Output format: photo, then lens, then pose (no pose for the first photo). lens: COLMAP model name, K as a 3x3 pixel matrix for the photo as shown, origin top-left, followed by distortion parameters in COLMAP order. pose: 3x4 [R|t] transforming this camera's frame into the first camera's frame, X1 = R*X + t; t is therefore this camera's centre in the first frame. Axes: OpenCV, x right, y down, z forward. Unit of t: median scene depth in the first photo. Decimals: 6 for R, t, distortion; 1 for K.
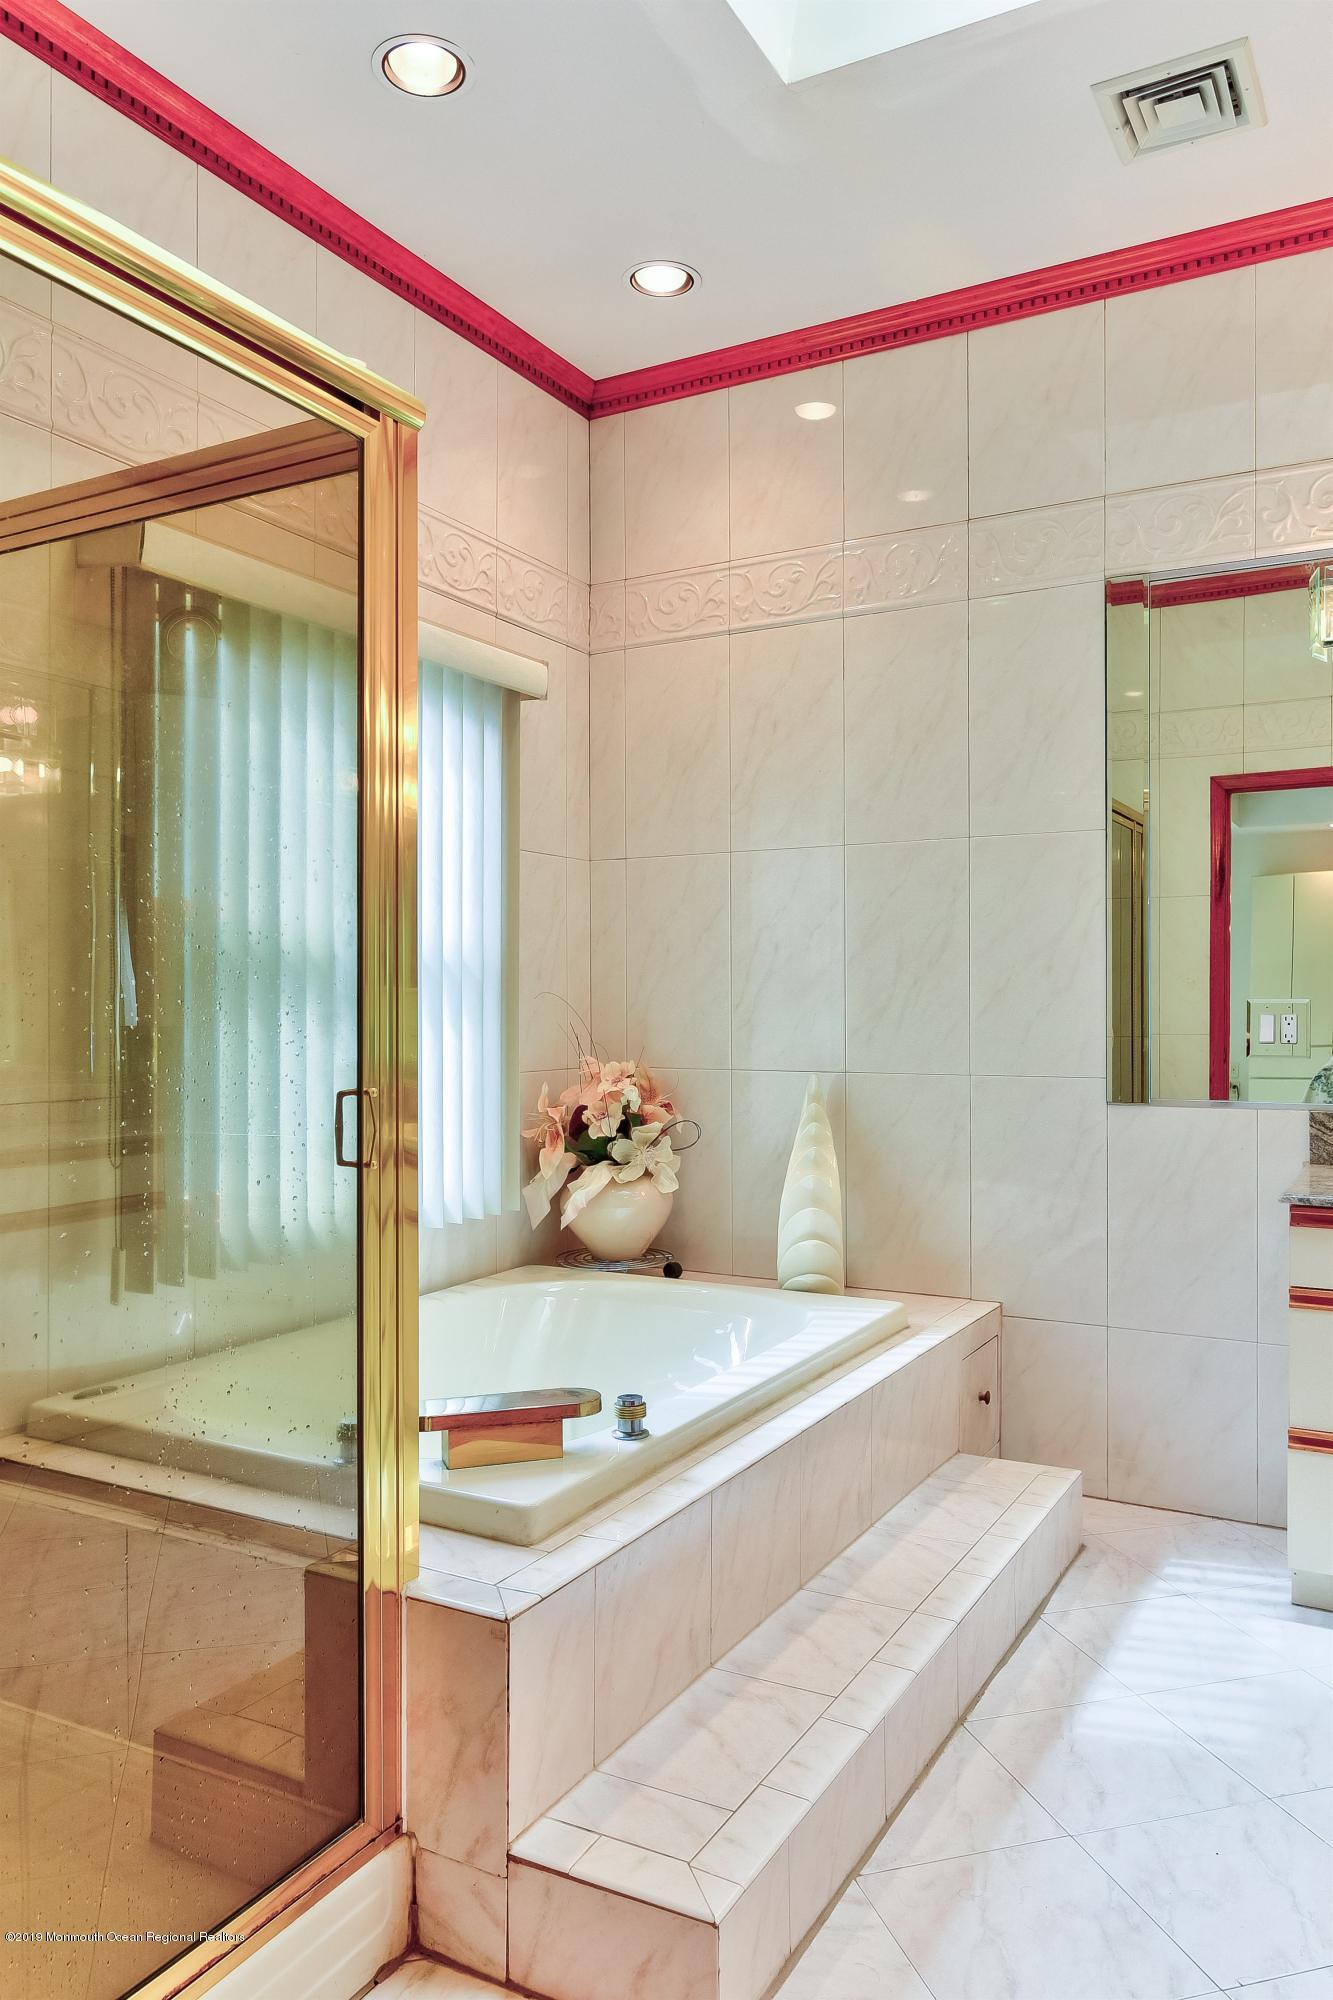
lens RADIAL K [[1431.7, 0, 666.1], [0, 1431.7, 1002.2], [0, 0, 1]] dist [0.008200, 0.003325]
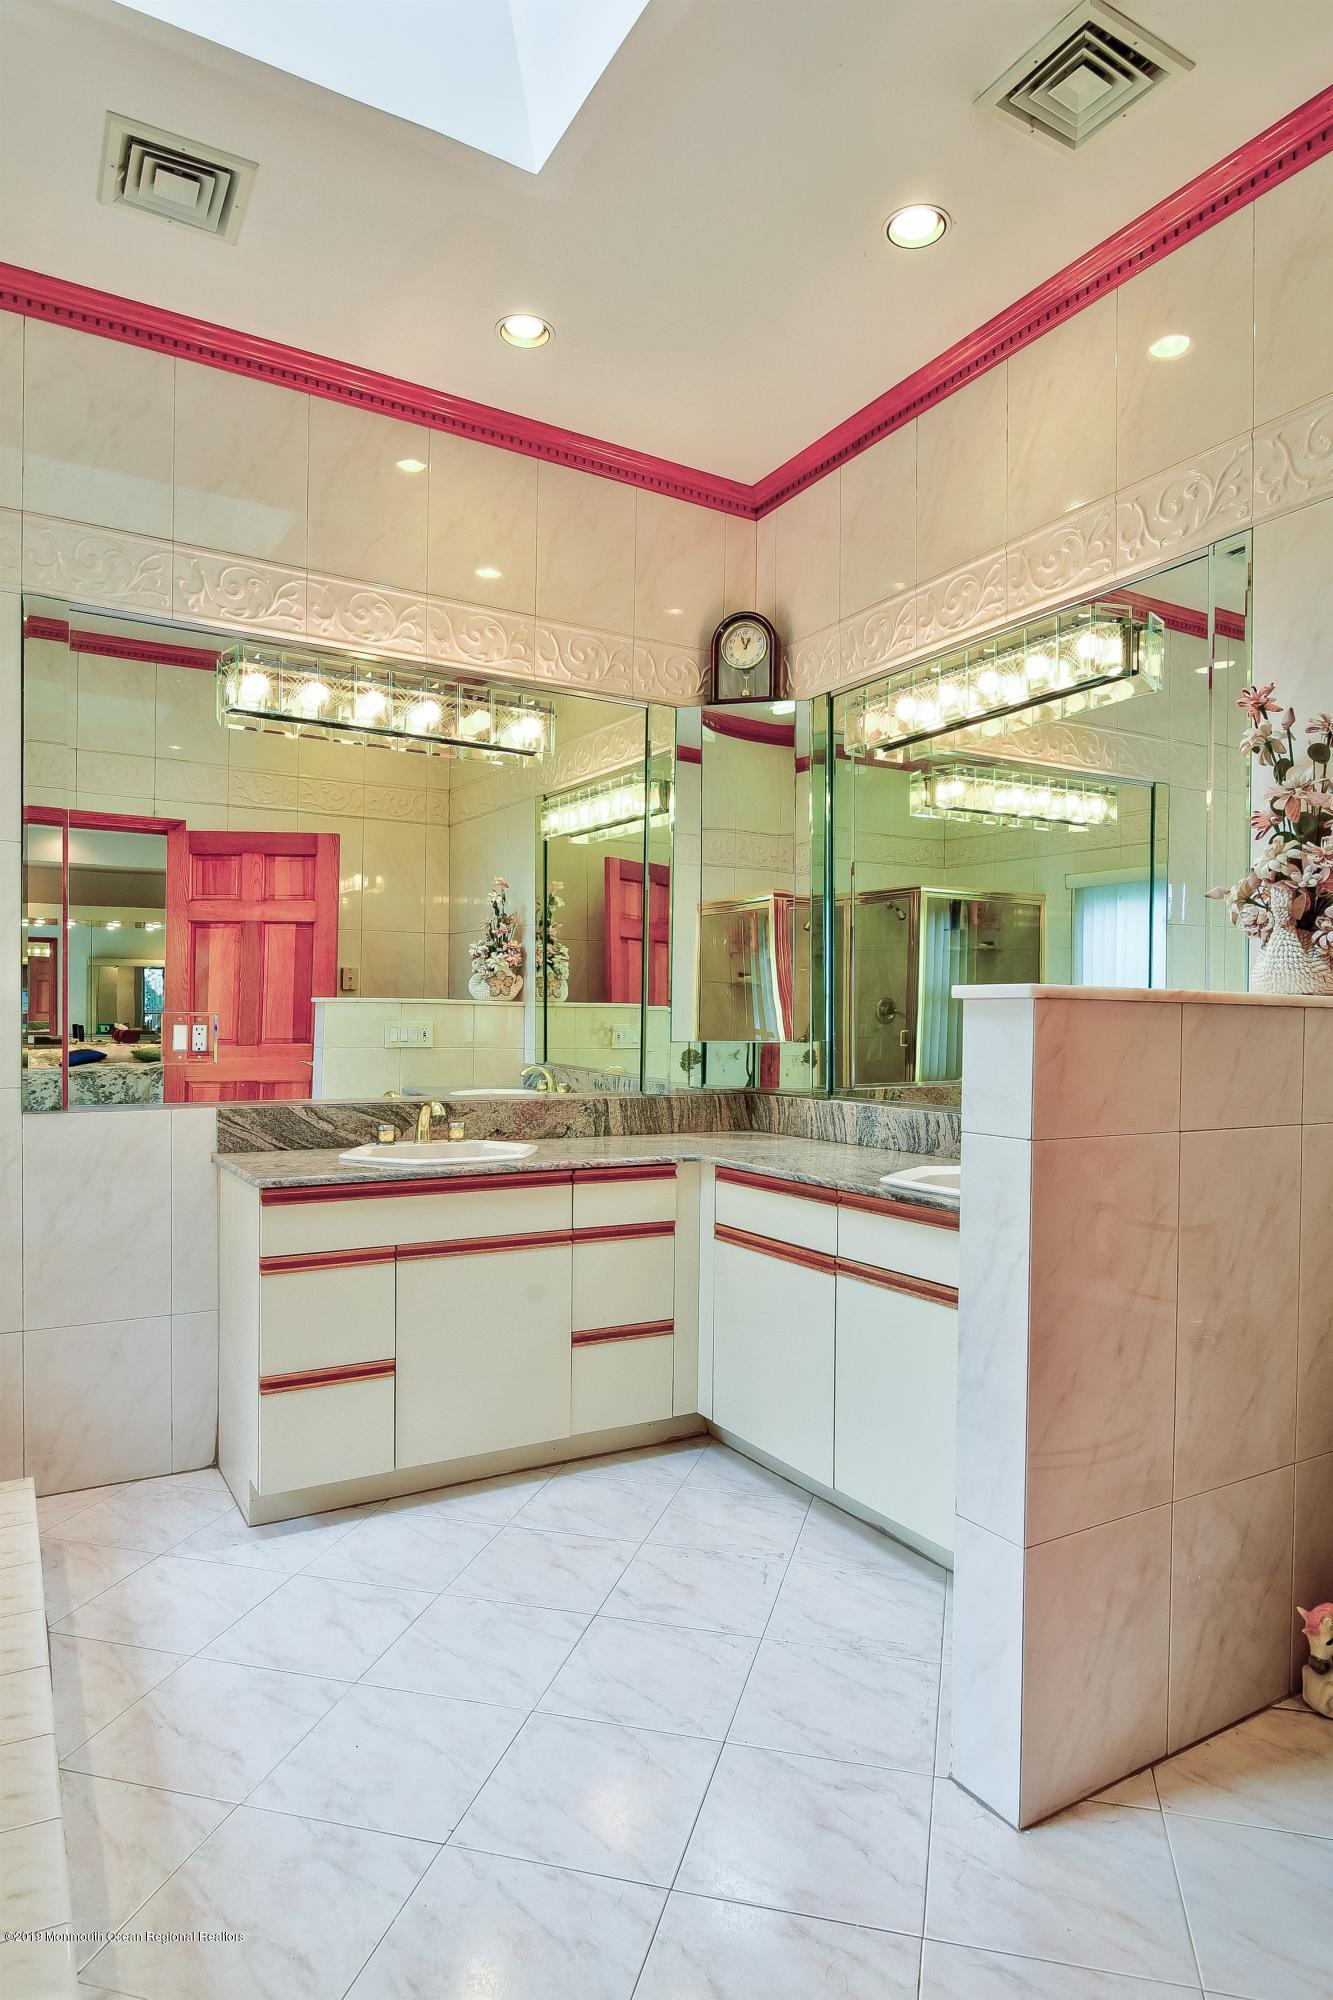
lens RADIAL K [[1176.5, 0, 690.5], [0, 1176.5, 1041.3], [0, 0, 1]] dist [-0.004918, 0.000312]
pose [[0.506404, -0.005454, 0.862279, -0.209921], [-0.011648, 0.999845, 0.013165, 0.004888], [-0.862218, -0.016711, 0.506263, 0.211548]]
